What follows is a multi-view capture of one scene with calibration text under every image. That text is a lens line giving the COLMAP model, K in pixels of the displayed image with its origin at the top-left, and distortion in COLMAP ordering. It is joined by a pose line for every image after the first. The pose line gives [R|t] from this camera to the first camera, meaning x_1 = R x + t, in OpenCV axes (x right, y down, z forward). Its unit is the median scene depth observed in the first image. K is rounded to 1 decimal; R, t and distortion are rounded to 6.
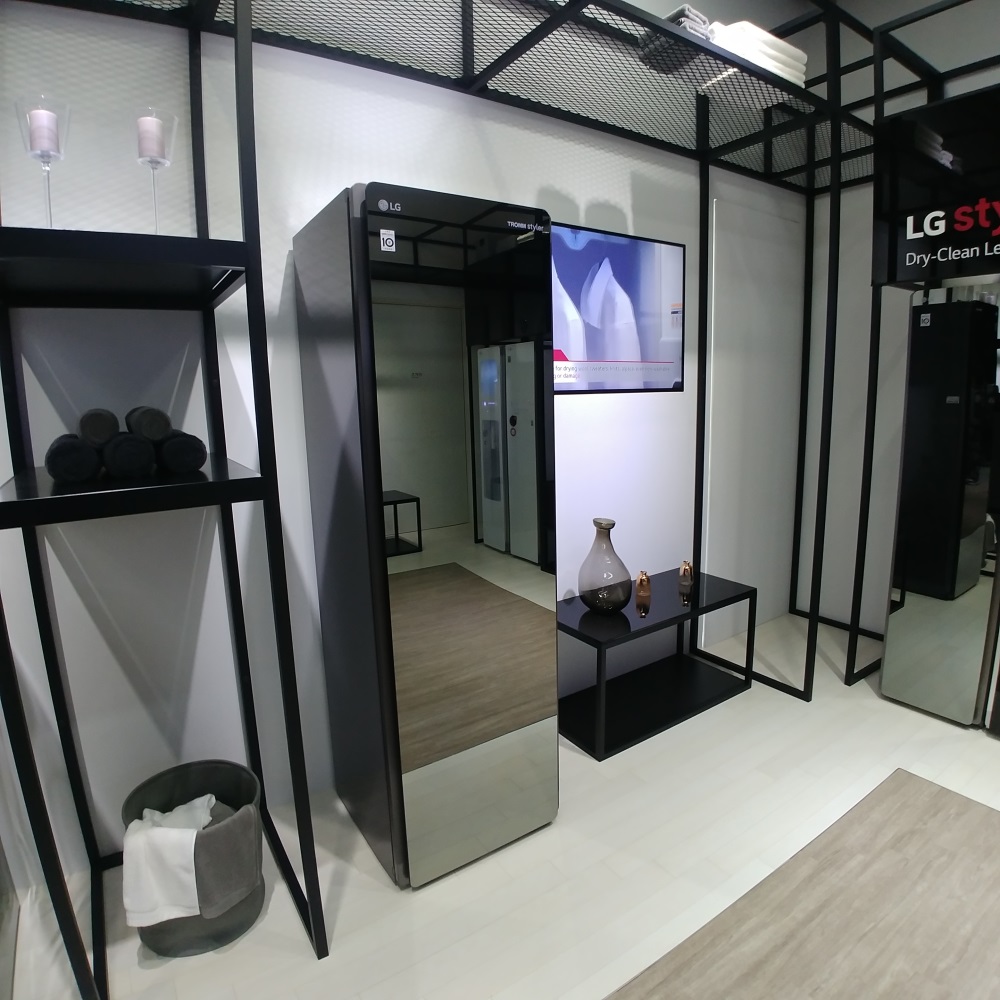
lens RADIAL K [[618.2, 0, 500.0], [0, 618.2, 500.0], [0, 0, 1]] dist [-0.079736, -0.000105]
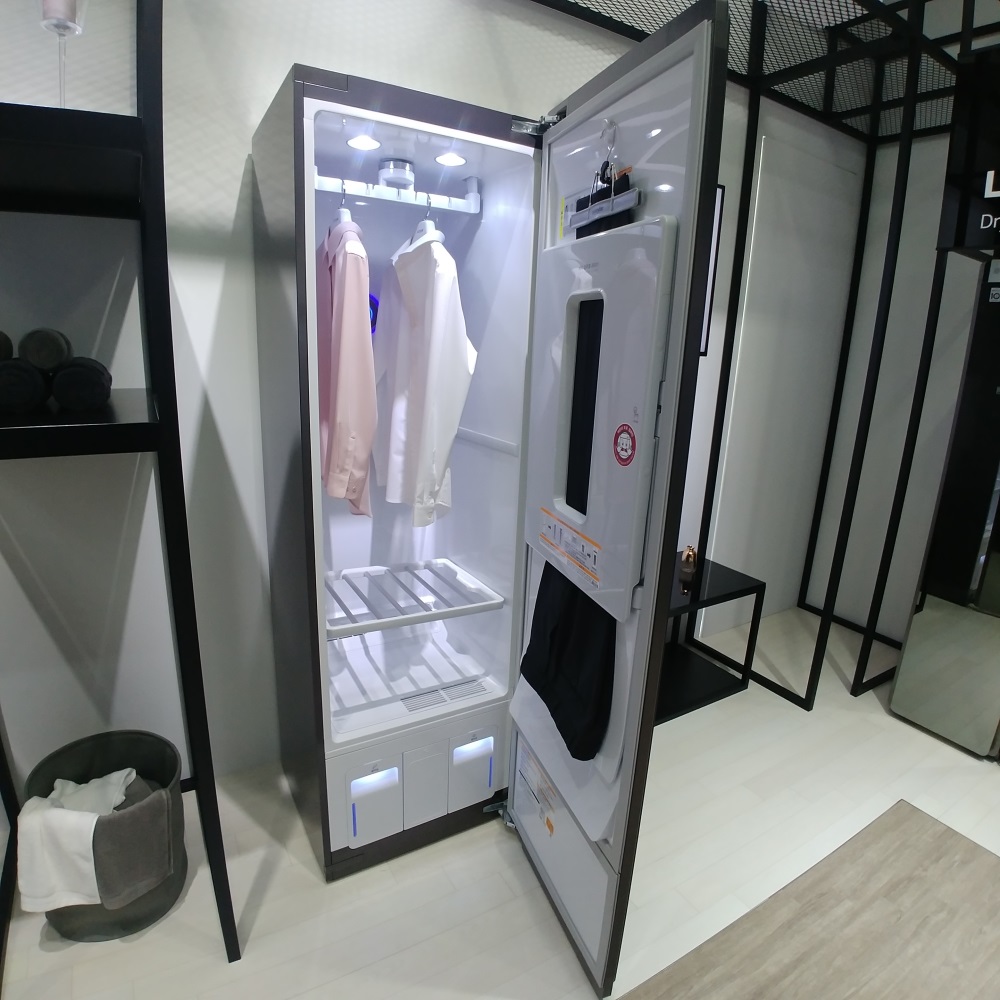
lens RADIAL K [[597.2, 0, 500.0], [0, 597.2, 500.0], [0, 0, 1]] dist [-0.082933, 0.003192]
pose [[0.996378, 0.079110, -0.031200, 0.057102], [-0.076308, 0.993658, 0.082590, -0.021960], [0.037536, -0.079910, 0.996095, 0.158185]]
